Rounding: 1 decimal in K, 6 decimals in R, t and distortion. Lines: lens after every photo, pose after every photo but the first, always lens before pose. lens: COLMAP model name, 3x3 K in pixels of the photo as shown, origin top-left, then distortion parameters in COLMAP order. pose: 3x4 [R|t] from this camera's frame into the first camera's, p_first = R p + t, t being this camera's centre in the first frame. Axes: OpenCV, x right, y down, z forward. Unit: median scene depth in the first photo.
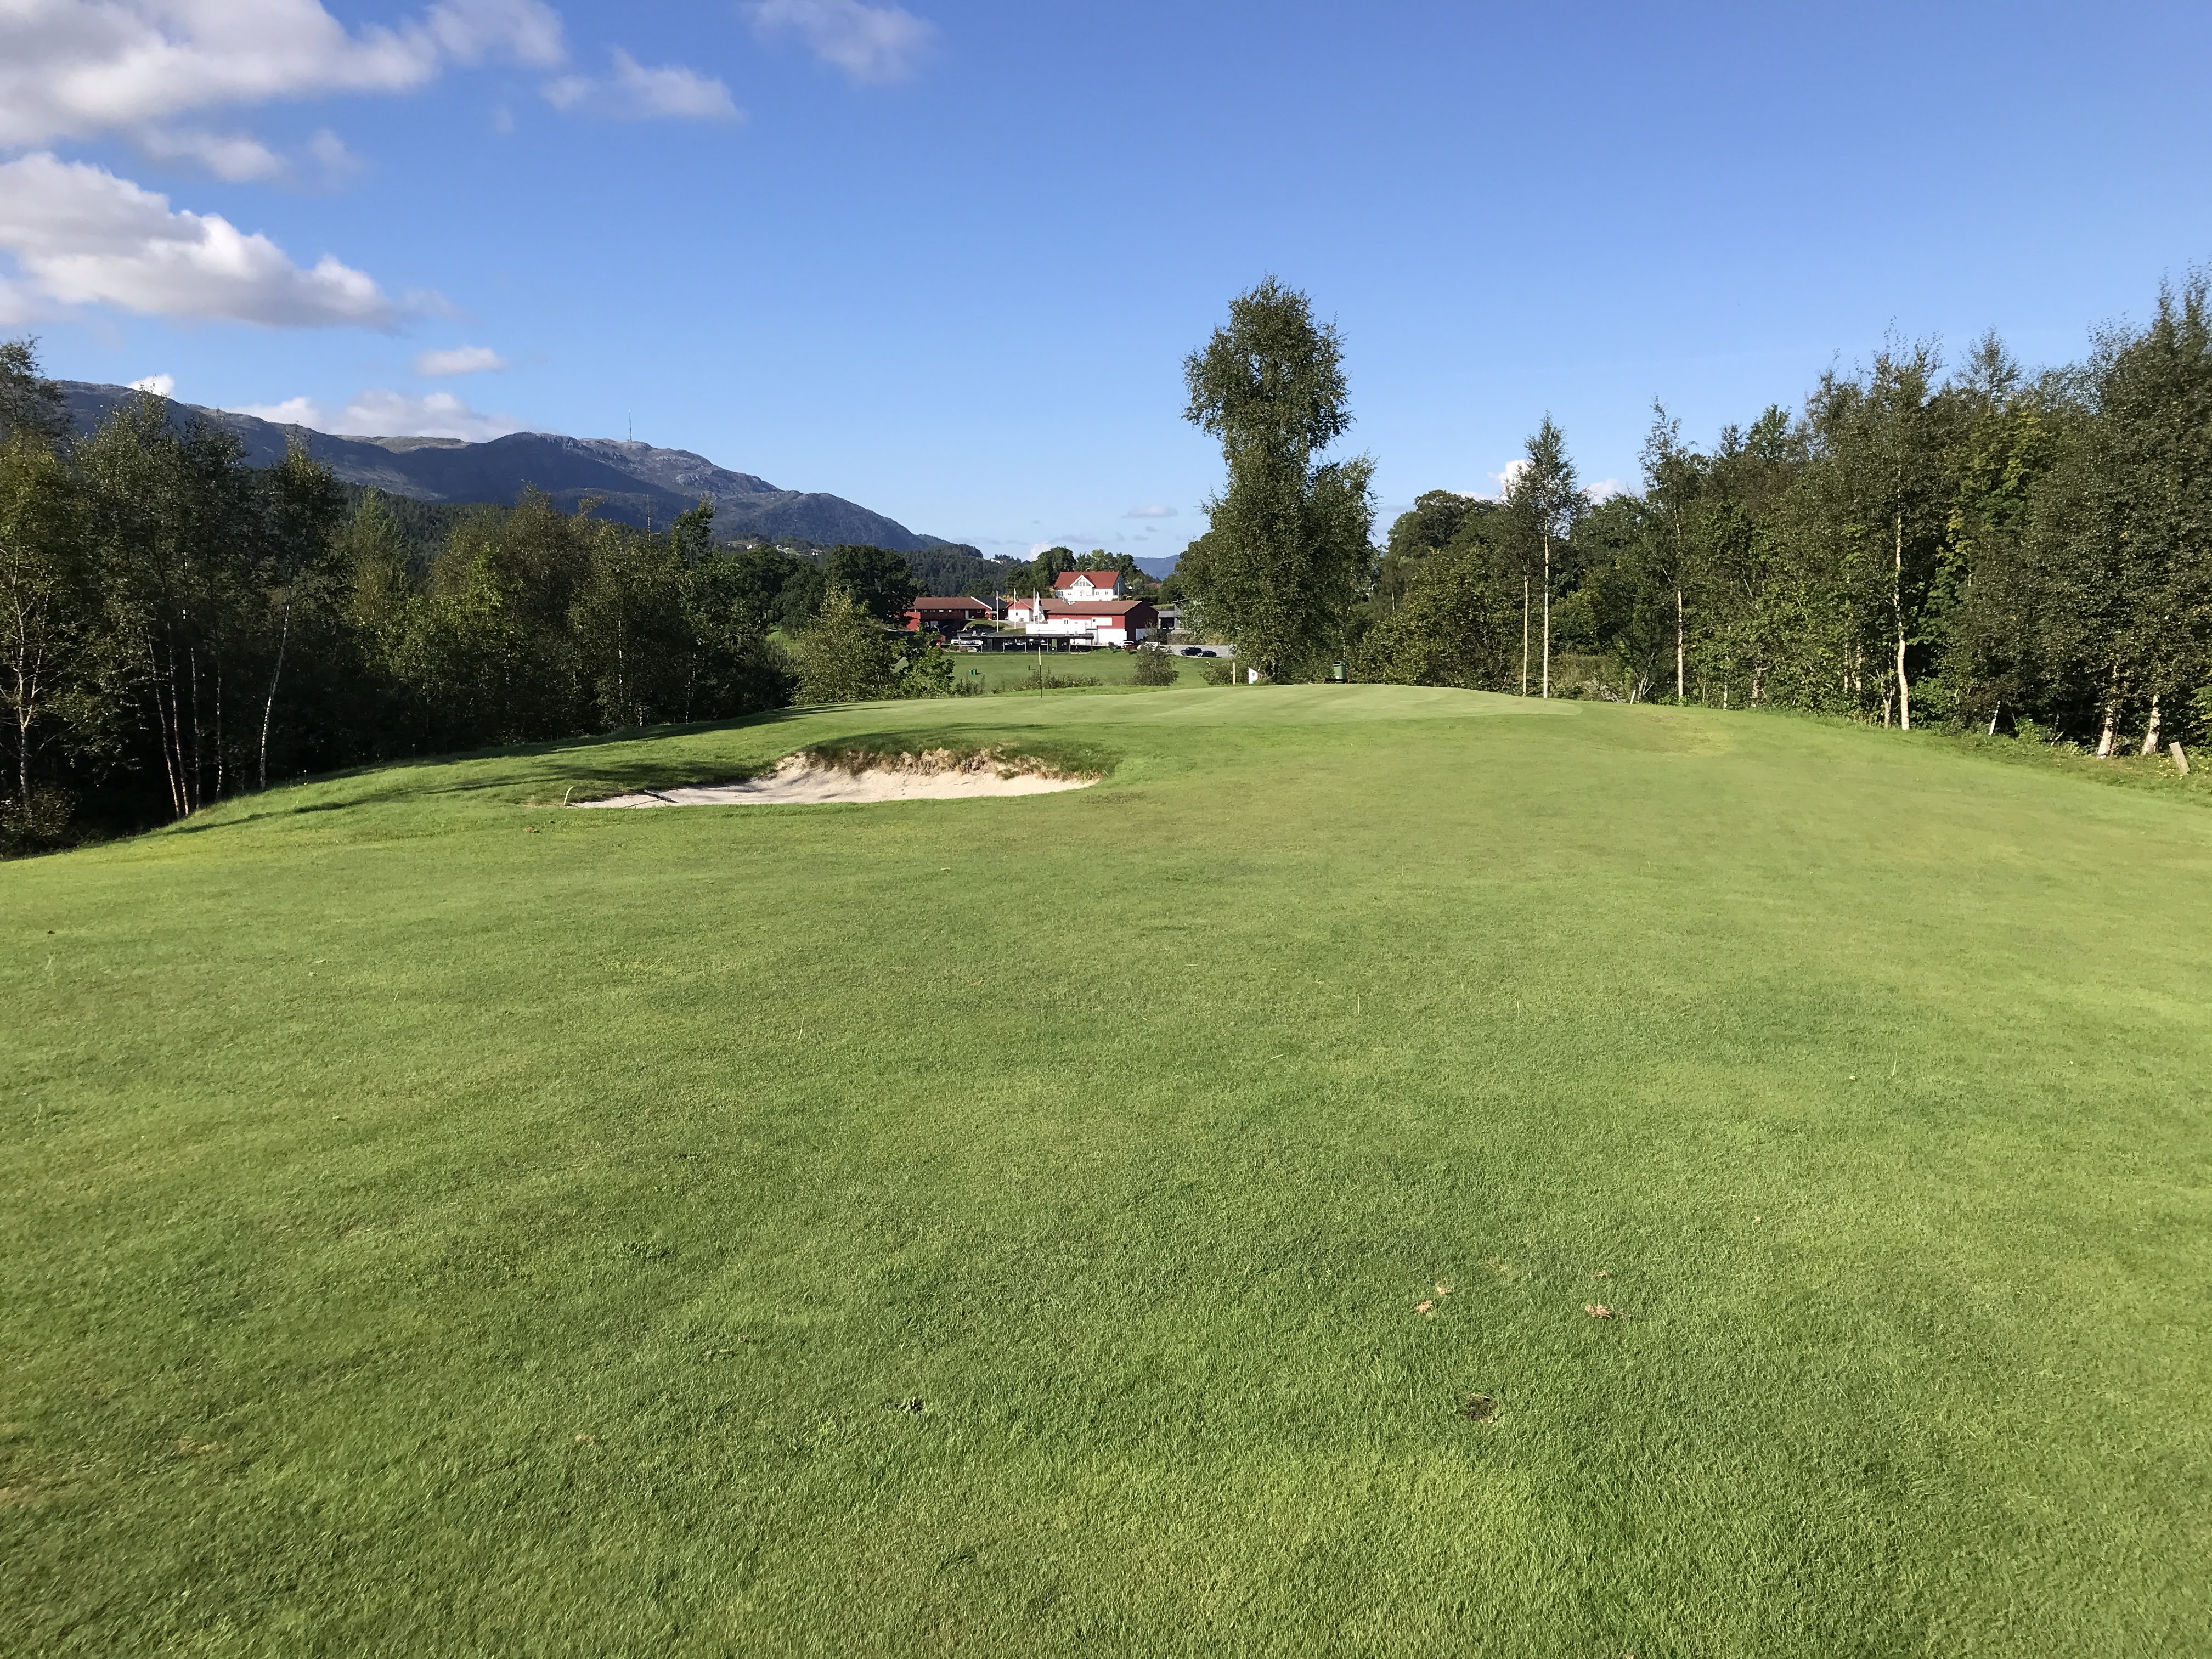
lens RADIAL K [[1803.2, 0, 1106.0], [0, 1803.2, 828.8], [0, 0, 1]] dist [0.001460, -0.002730]
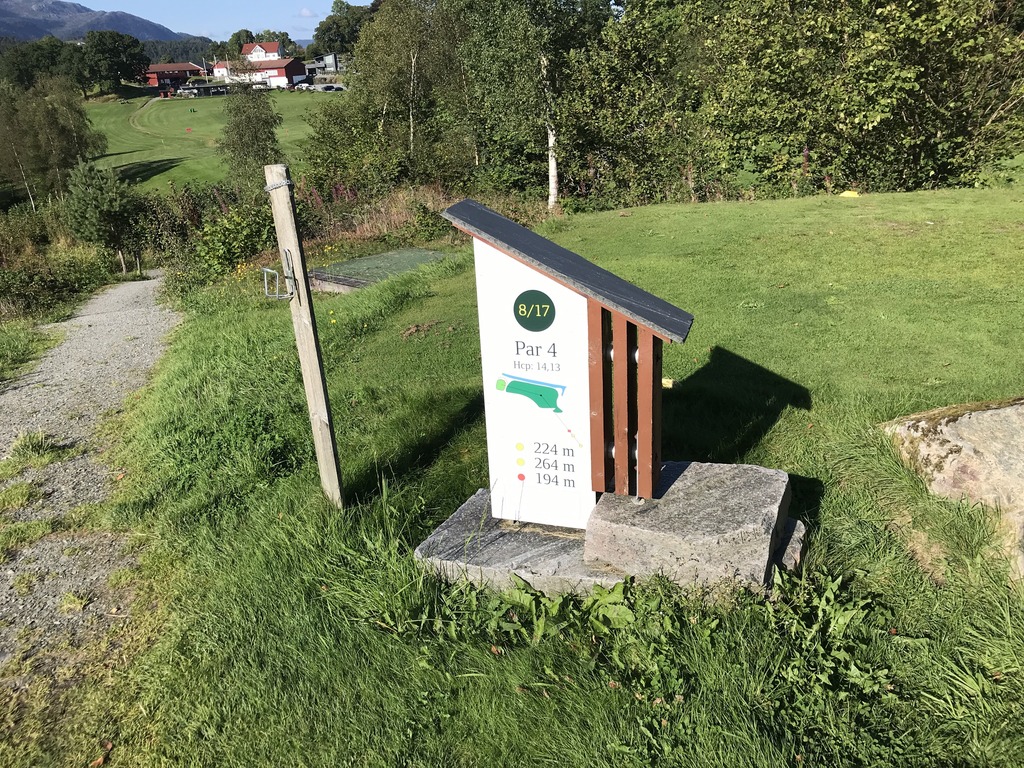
lens RADIAL K [[834.7, 0, 512.5], [0, 834.7, 384.0], [0, 0, 1]] dist [0.001460, -0.002730]
pose [[0.967659, -0.139103, 0.210442, 0.010511], [0.083561, 0.963878, 0.252898, -0.013875], [-0.238019, -0.227135, 0.944329, 0.147274]]
